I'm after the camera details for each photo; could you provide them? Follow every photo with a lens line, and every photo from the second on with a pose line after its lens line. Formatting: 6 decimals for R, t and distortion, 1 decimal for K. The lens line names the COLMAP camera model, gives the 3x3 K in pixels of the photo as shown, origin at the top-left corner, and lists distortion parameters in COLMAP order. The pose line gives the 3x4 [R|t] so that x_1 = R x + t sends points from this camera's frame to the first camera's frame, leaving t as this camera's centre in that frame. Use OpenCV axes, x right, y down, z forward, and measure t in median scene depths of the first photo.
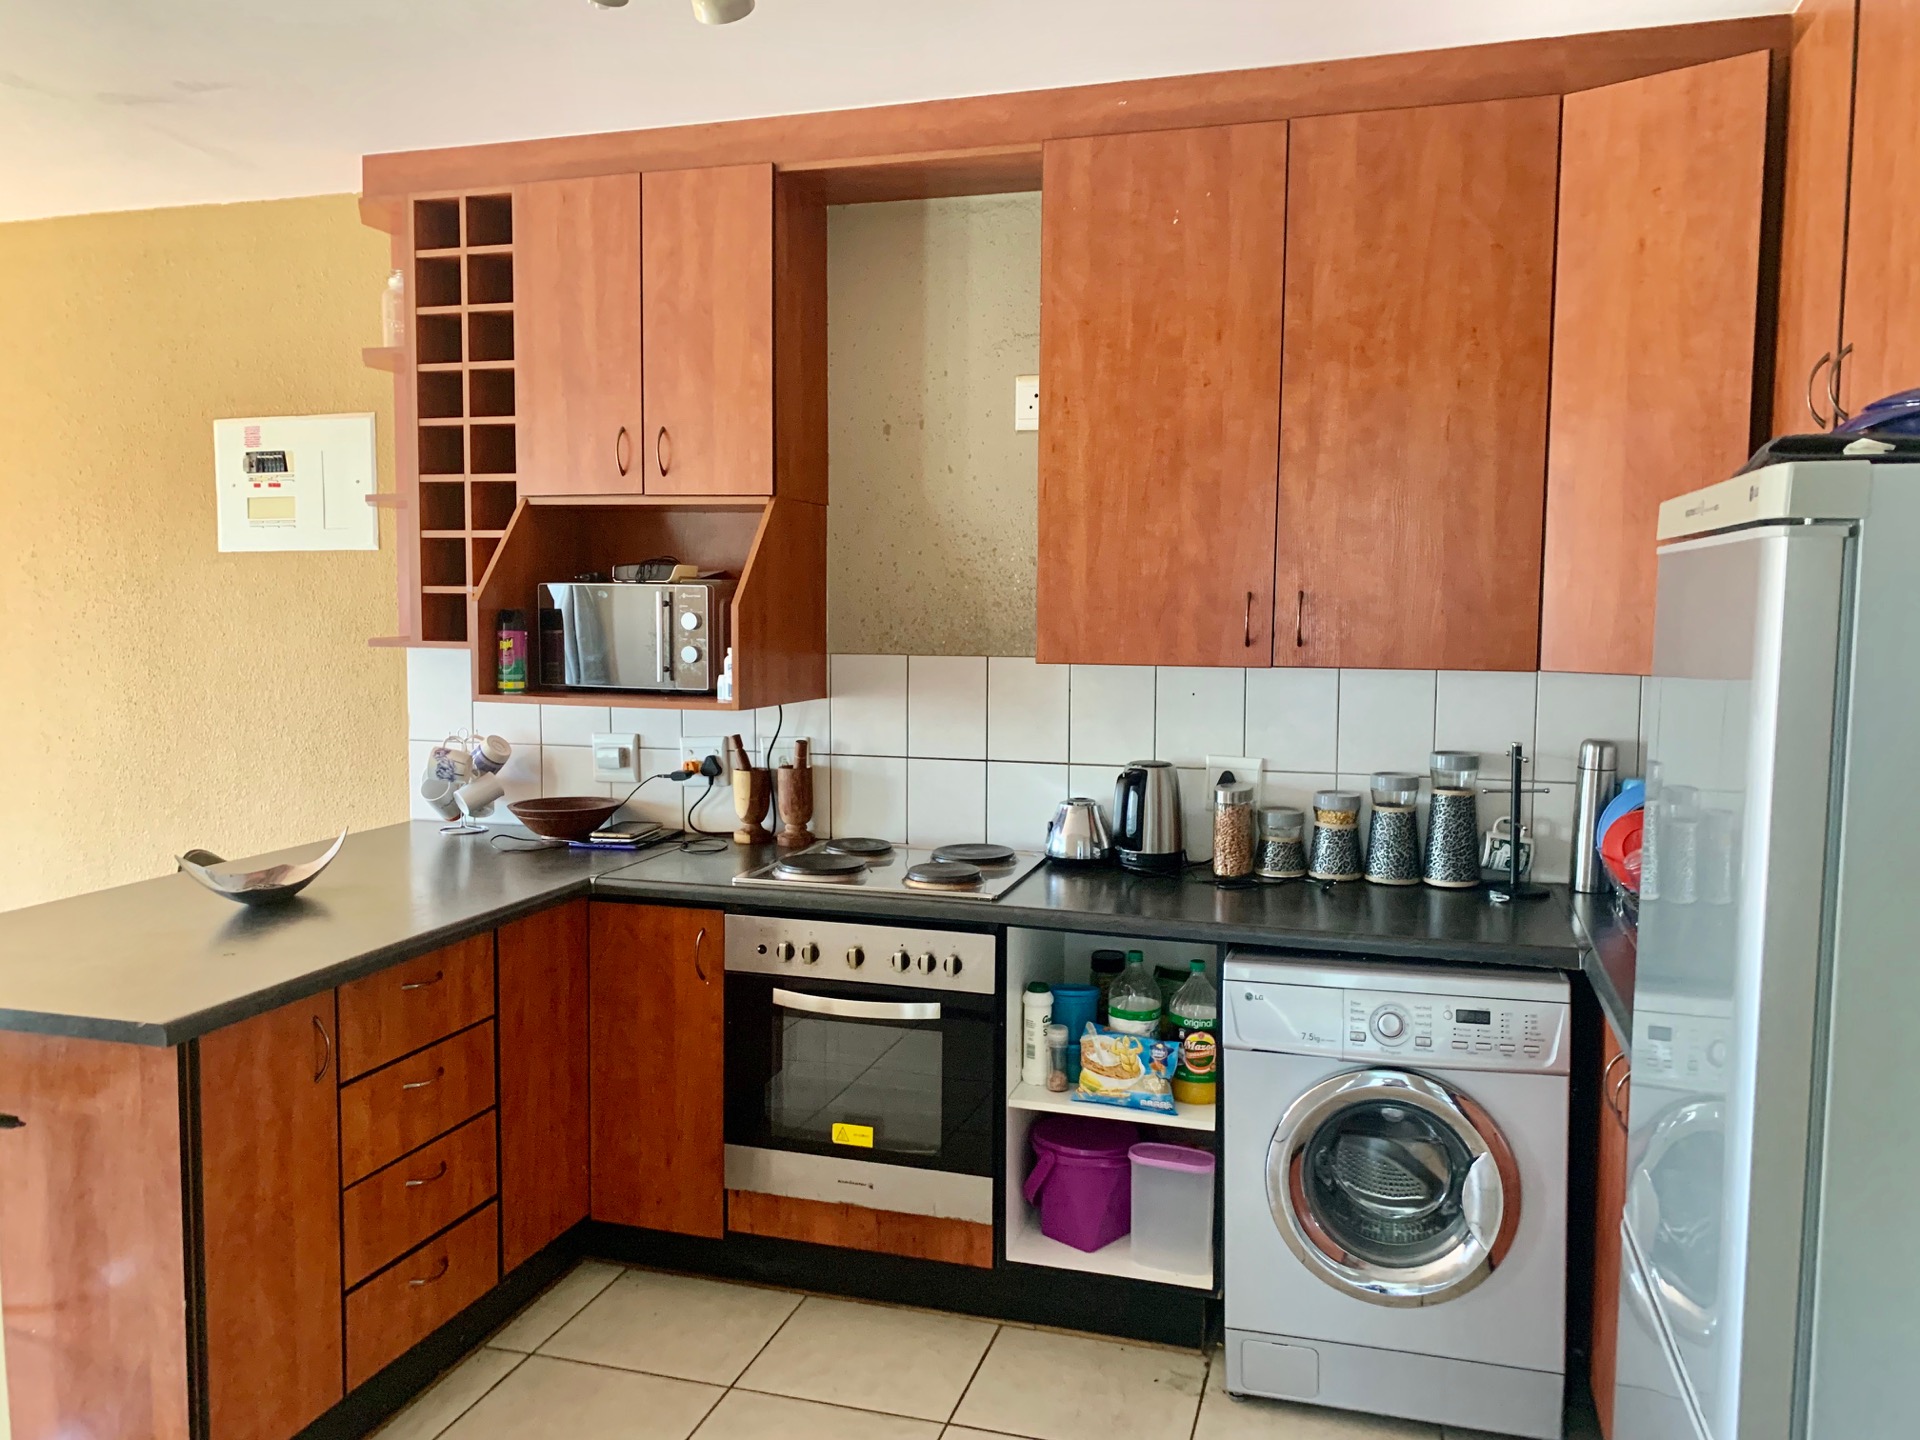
lens RADIAL K [[1476.0, 0, 960.0], [0, 1476.0, 720.0], [0, 0, 1]] dist [0.094327, -0.171159]
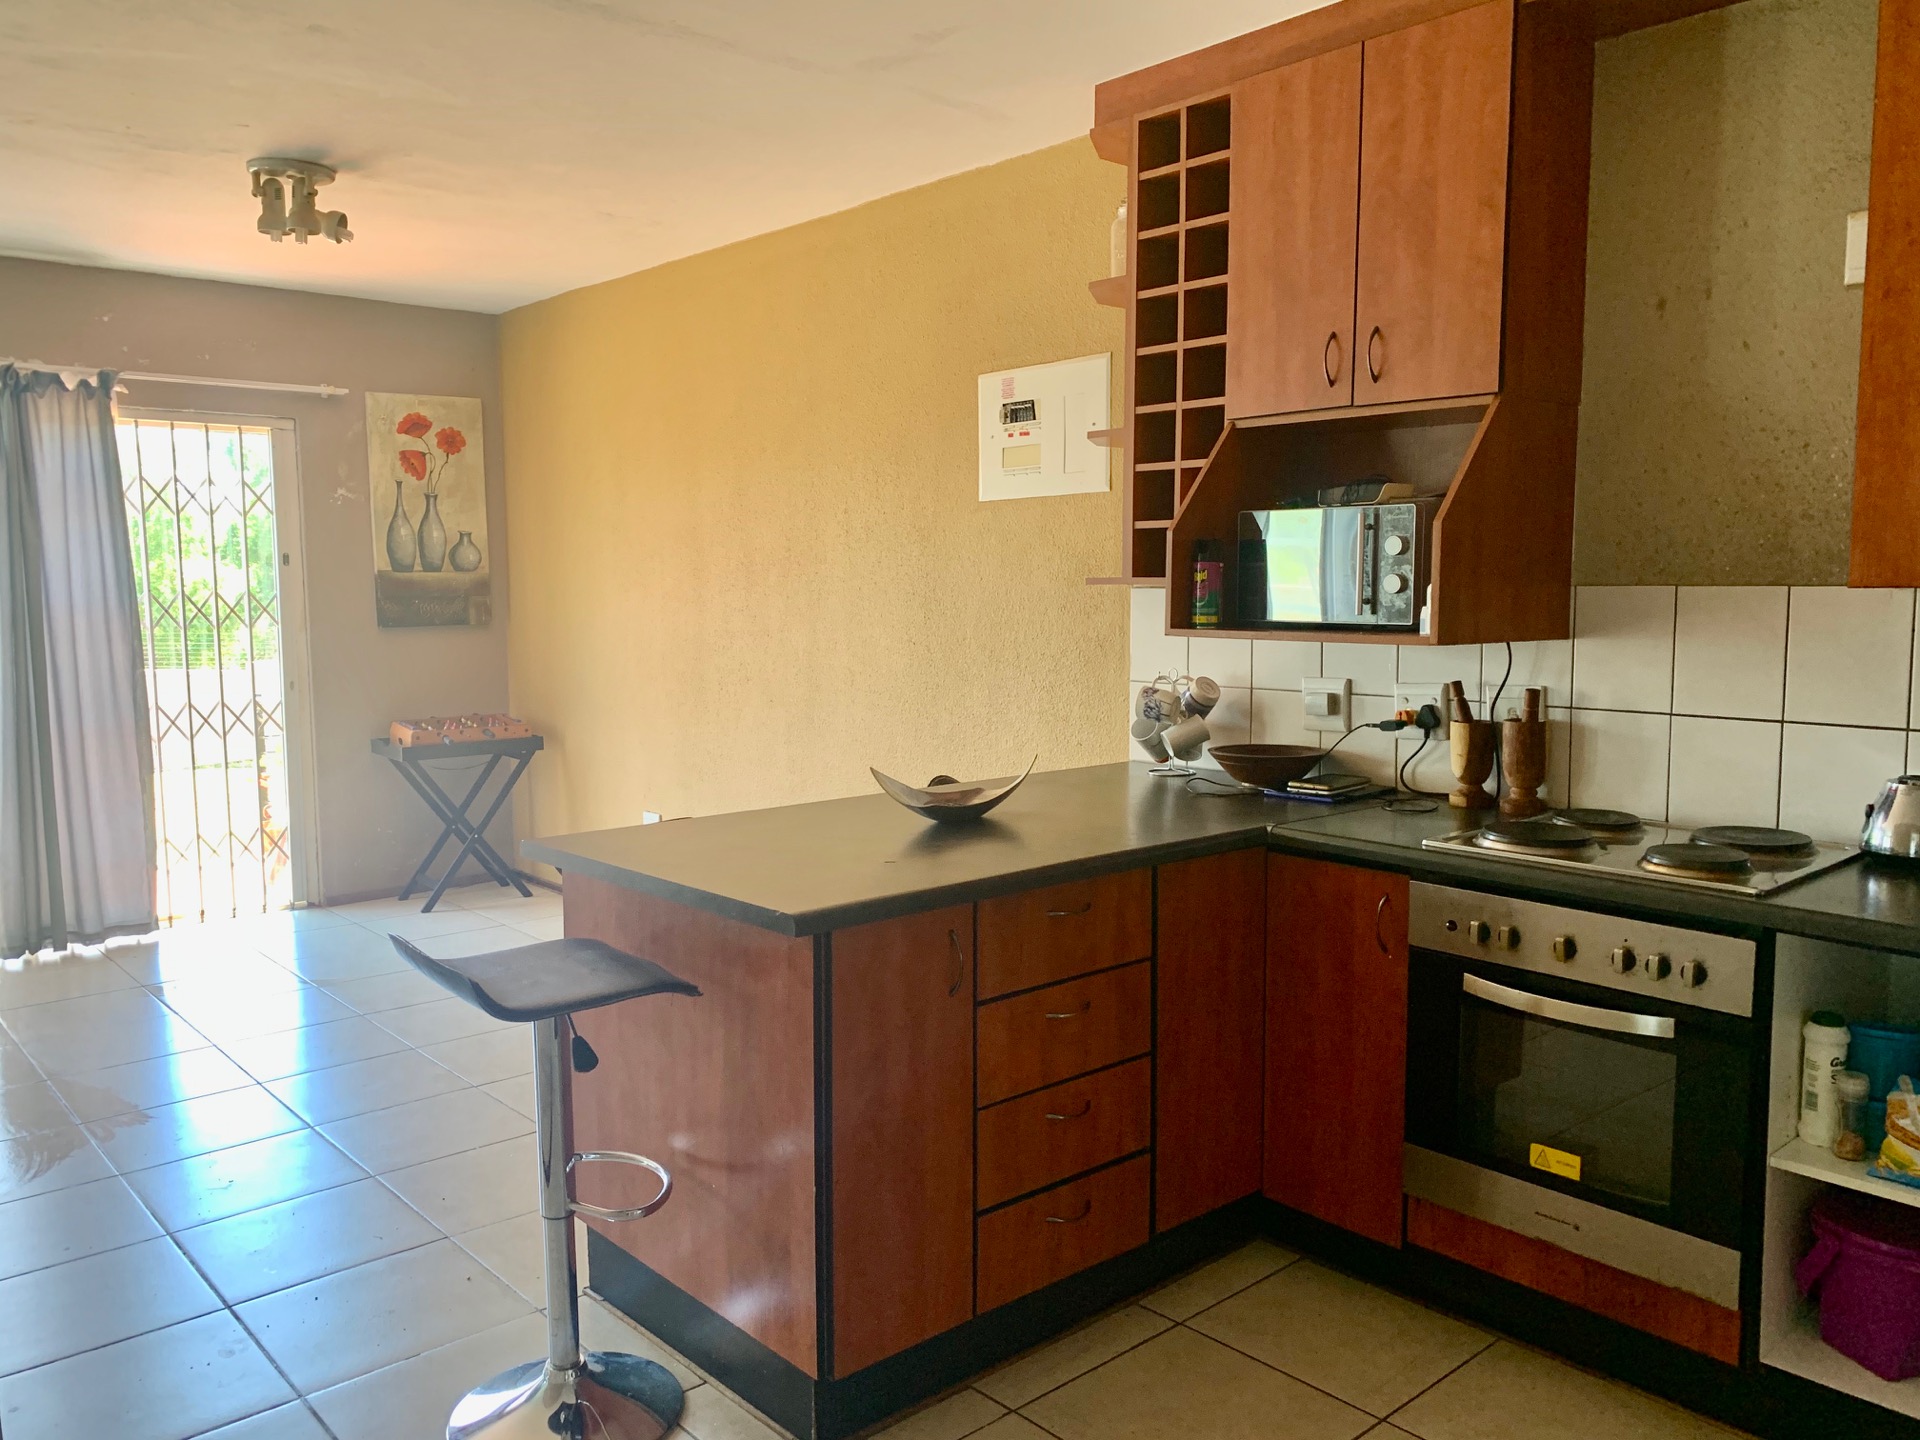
lens RADIAL K [[1476.0, 0, 960.0], [0, 1476.0, 720.0], [0, 0, 1]] dist [0.094327, -0.171159]
pose [[0.851062, 0.041868, -0.523394, 0.063050], [-0.035022, 0.999122, 0.022974, 0.024709], [0.523896, -0.001222, 0.851781, 0.113722]]
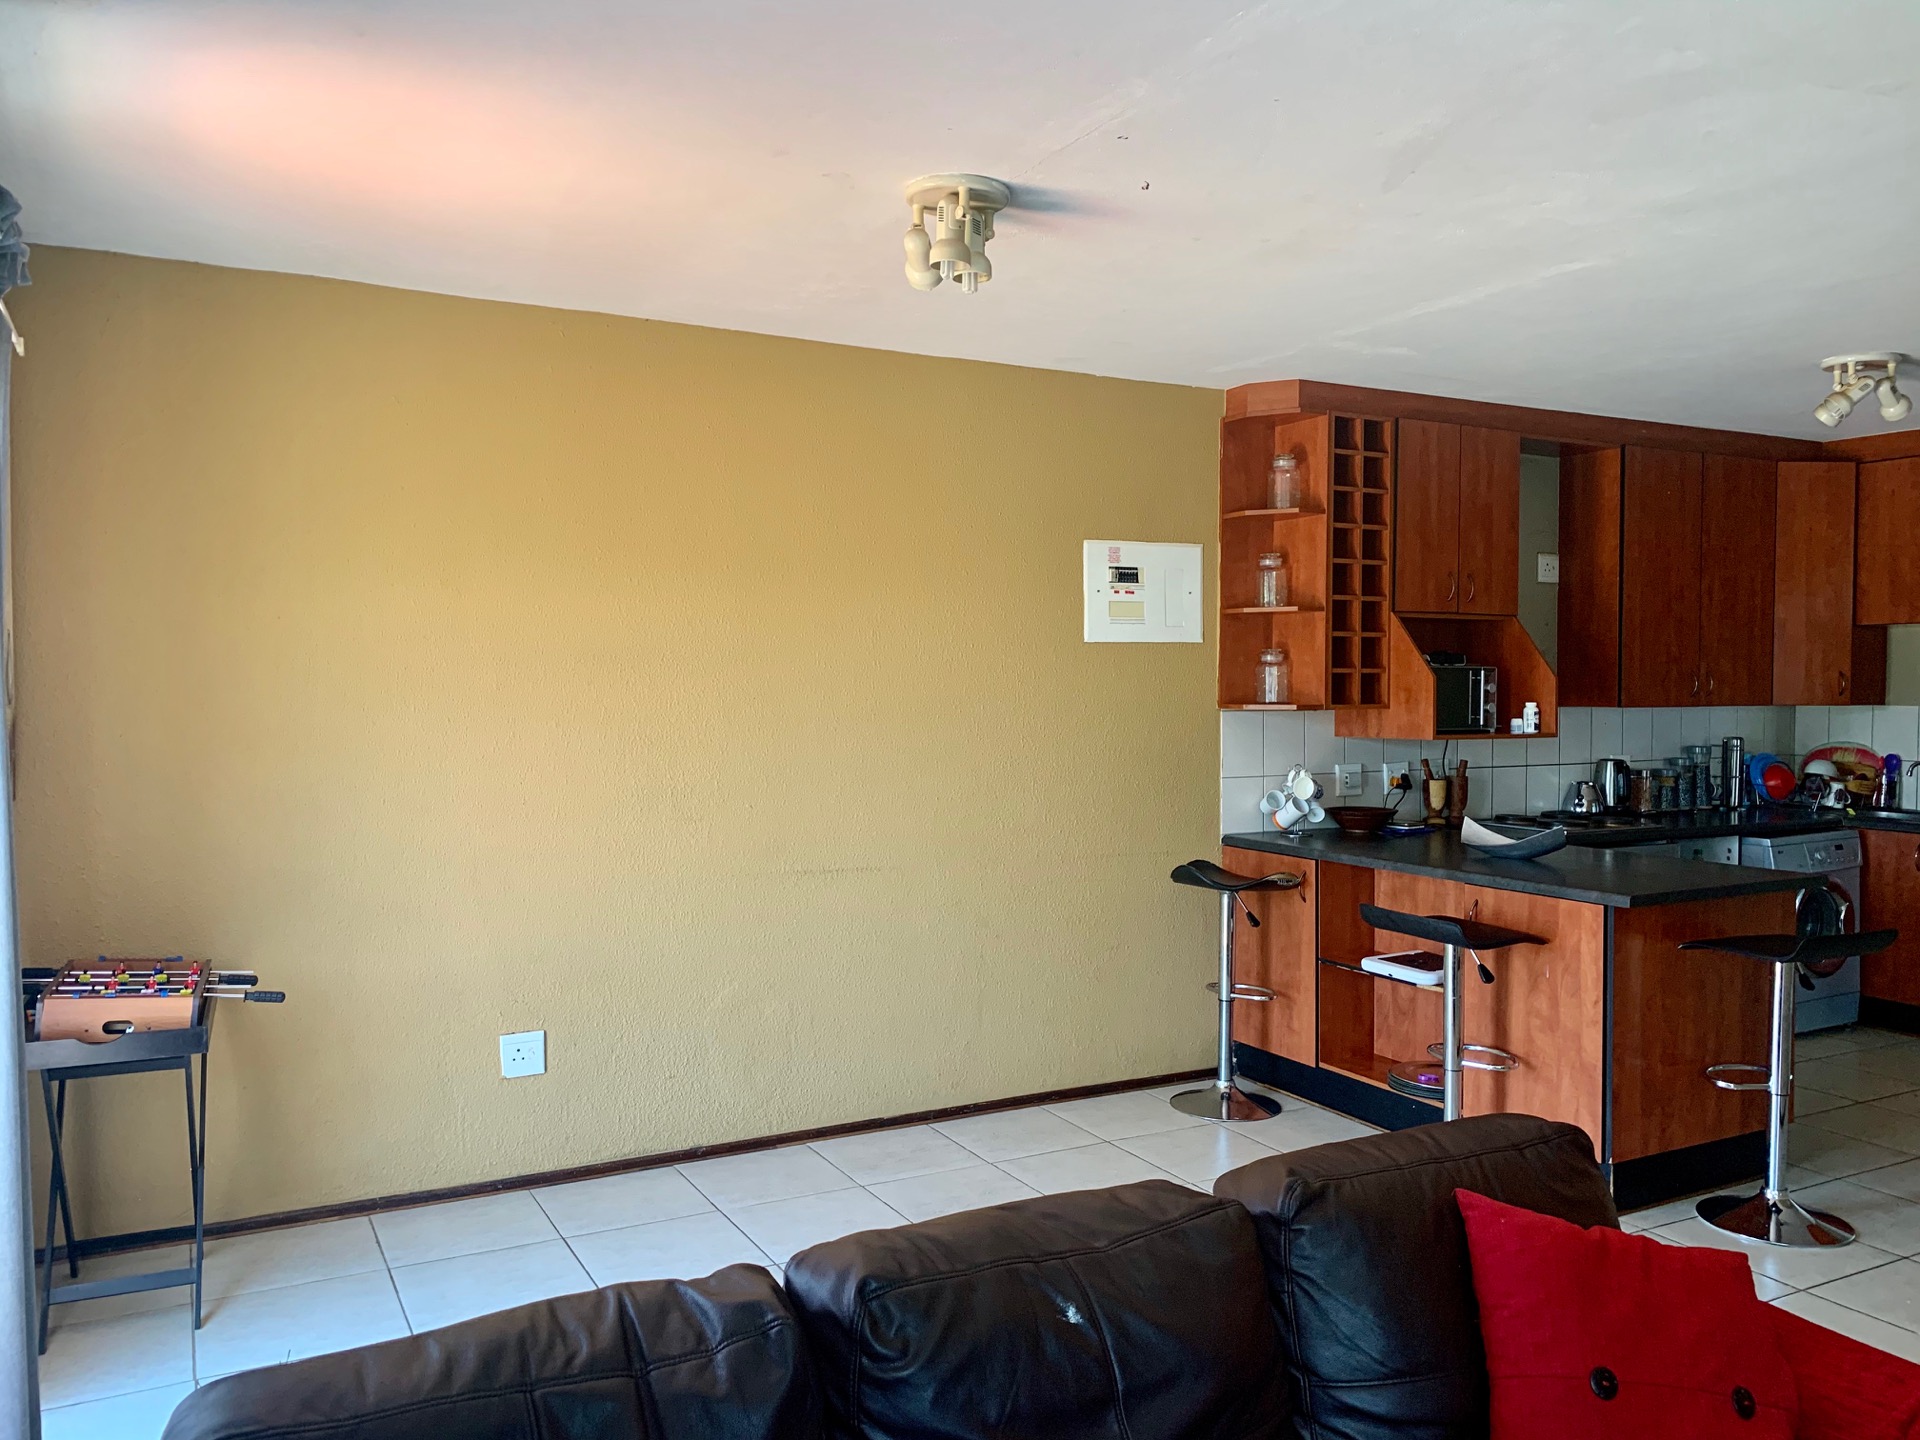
lens RADIAL K [[1454.5, 0, 964.8], [0, 1454.5, 721.0], [0, 0, 1]] dist [0.058218, -0.084910]
pose [[0.706602, -0.026673, 0.707108, -1.763498], [0.061179, 0.997850, -0.023495, -0.026401], [-0.704961, 0.059862, 0.706715, 0.238427]]
